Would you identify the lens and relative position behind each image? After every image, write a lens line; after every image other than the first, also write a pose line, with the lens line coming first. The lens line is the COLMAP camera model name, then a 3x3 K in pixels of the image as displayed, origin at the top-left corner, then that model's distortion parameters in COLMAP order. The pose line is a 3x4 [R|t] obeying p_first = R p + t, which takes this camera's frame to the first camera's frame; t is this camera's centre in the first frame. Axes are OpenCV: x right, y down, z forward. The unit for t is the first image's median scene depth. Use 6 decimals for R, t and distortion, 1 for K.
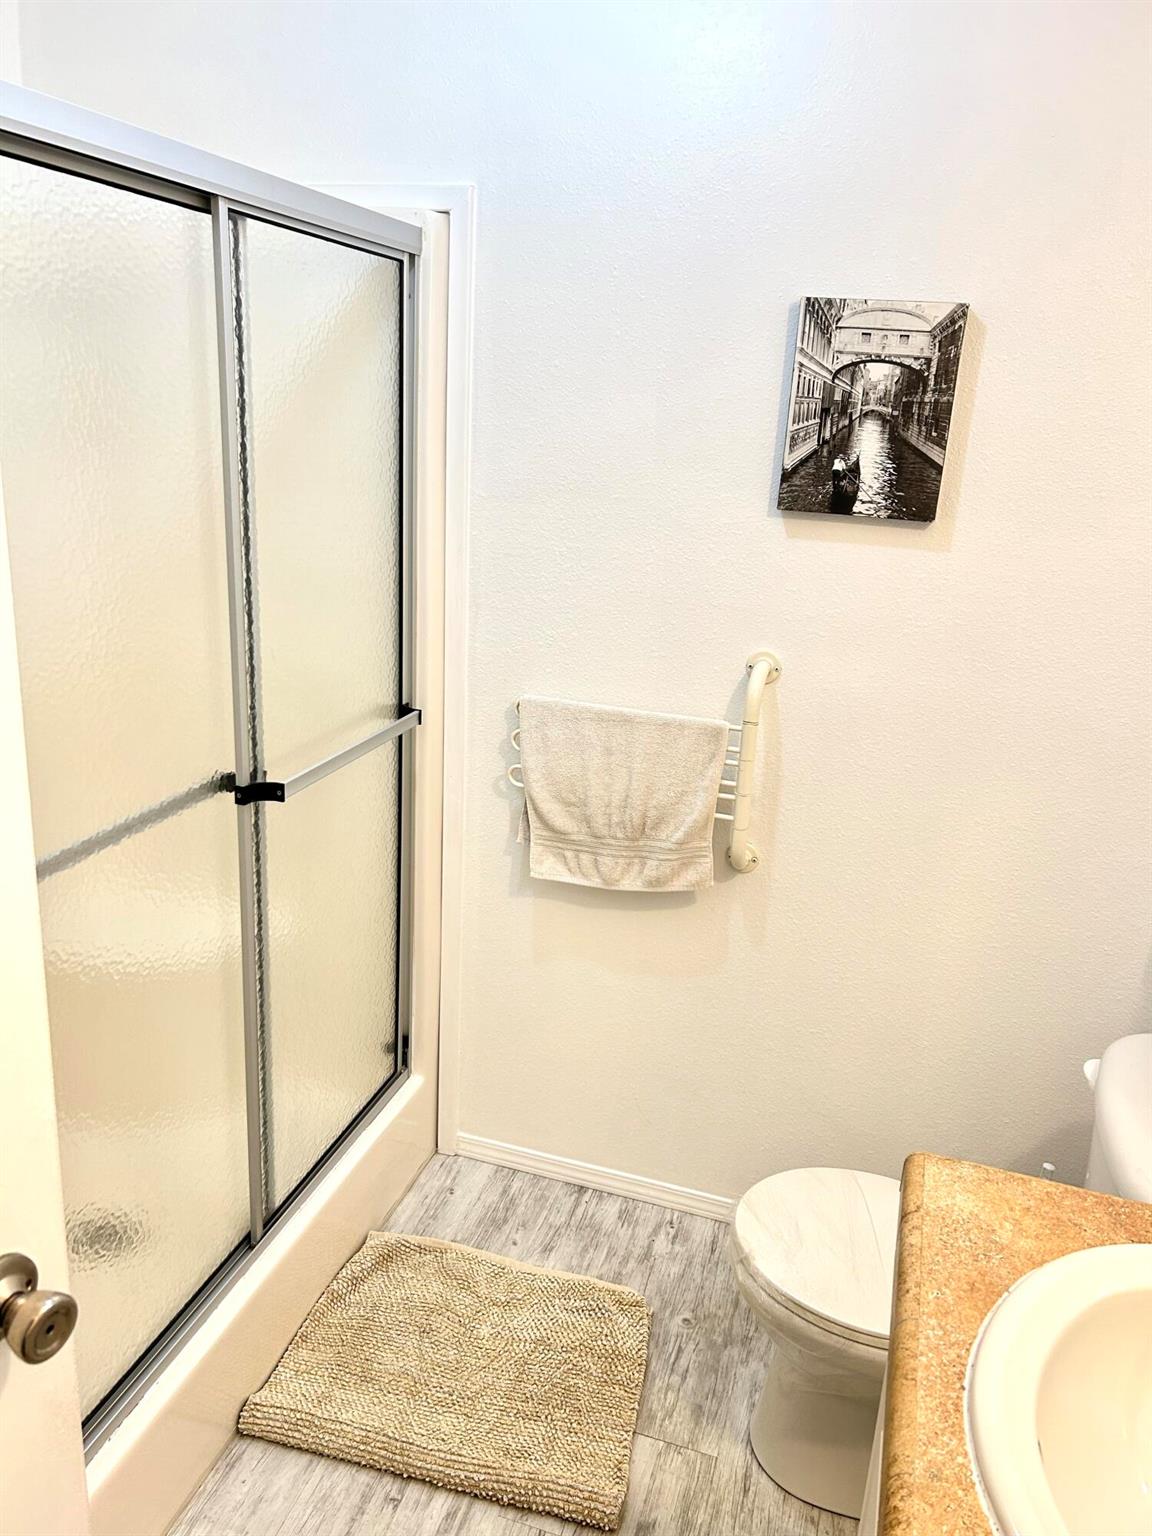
lens RADIAL K [[1161.2, 0, 578.0], [0, 1161.2, 774.4], [0, 0, 1]] dist [0.033660, -0.047425]
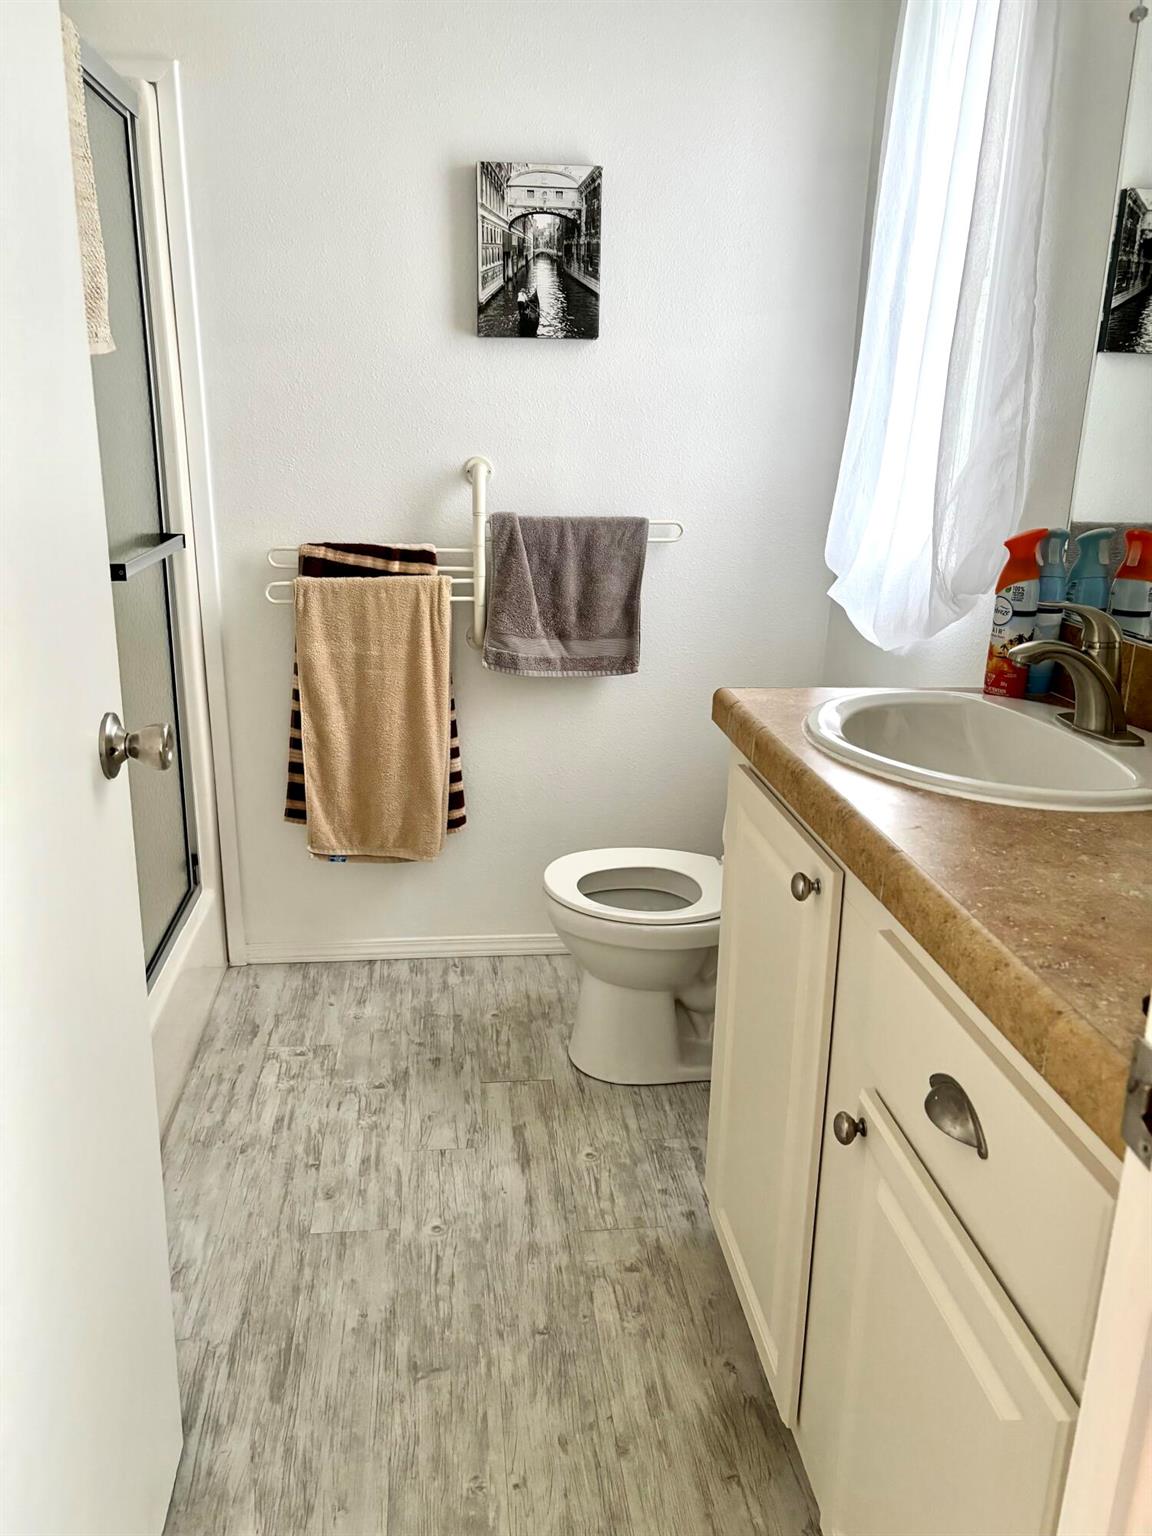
lens RADIAL K [[1159.3, 0, 559.9], [0, 1159.3, 779.5], [0, 0, 1]] dist [0.016102, -0.002548]
pose [[0.918631, -0.150033, 0.365522, -0.281690], [0.151732, 0.988124, 0.024254, 0.231367], [-0.364820, 0.033181, 0.930487, -0.181111]]
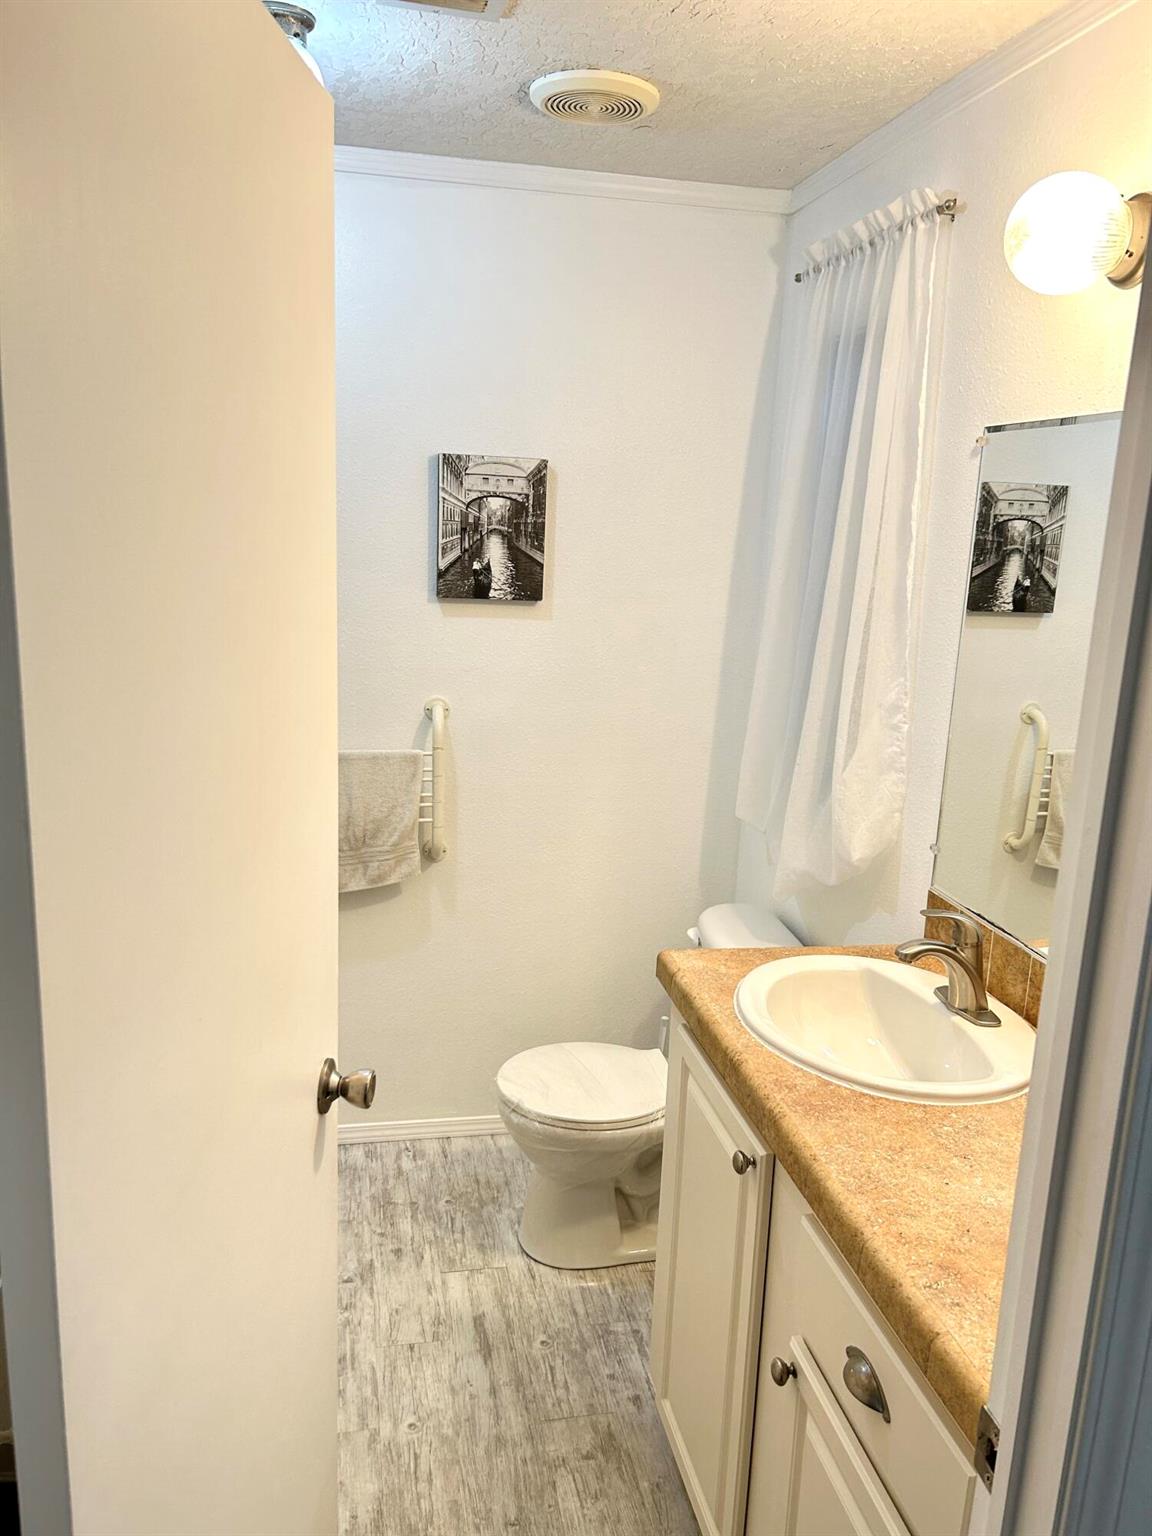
lens RADIAL K [[1161.2, 0, 574.3], [0, 1161.2, 791.3], [0, 0, 1]] dist [0.033660, -0.047425]
pose [[0.877825, -0.126264, 0.462040, -0.377705], [0.154169, 0.987777, -0.022969, 0.066387], [-0.453493, 0.091395, 0.886561, -0.321788]]
